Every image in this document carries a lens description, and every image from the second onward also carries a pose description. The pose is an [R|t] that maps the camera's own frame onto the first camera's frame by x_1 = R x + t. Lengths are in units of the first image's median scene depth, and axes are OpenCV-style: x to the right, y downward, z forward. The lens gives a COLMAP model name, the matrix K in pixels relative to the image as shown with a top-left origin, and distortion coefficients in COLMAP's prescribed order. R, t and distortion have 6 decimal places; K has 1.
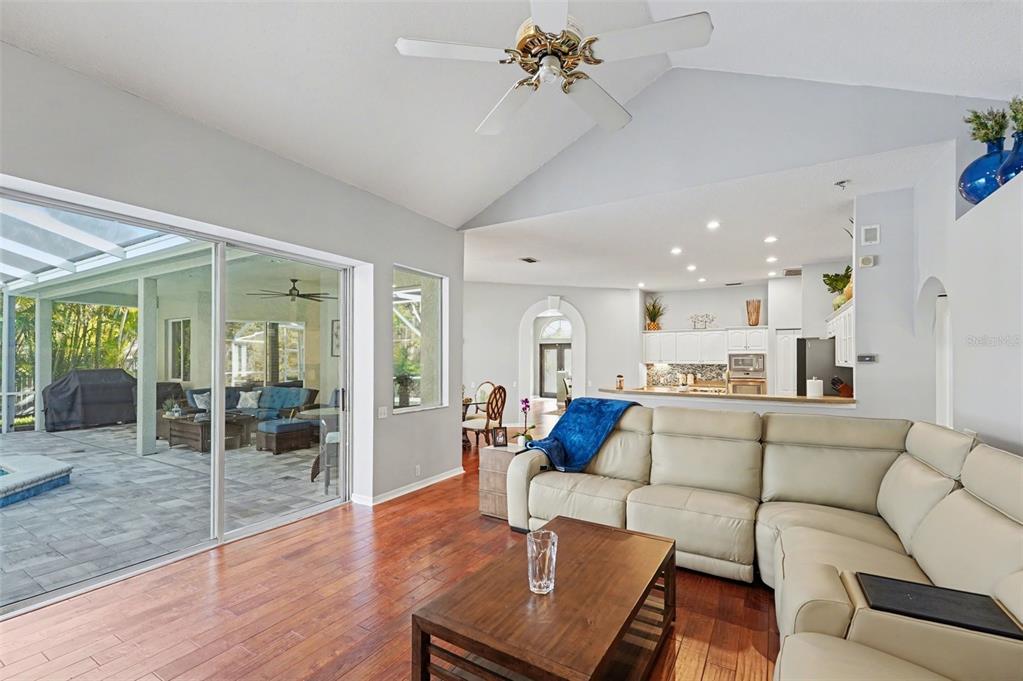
lens RADIAL K [[427.7, 0, 516.4], [0, 427.7, 357.7], [0, 0, 1]] dist [0.001084, 0.000009]
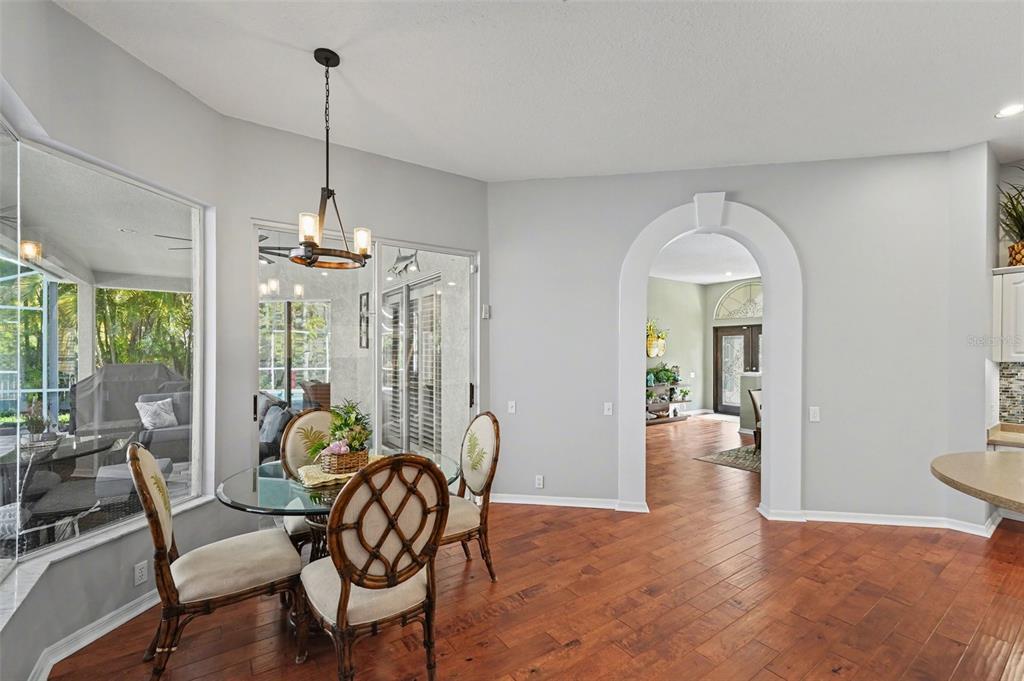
lens RADIAL K [[428.1, 0, 516.9], [0, 428.1, 357.7], [0, 0, 1]] dist [0.001084, 0.000009]
pose [[0.913114, 0.003489, -0.407690, 0.076082], [0.002554, 0.999895, 0.014277, 0.004088], [0.407697, -0.014078, 0.913009, 0.495270]]
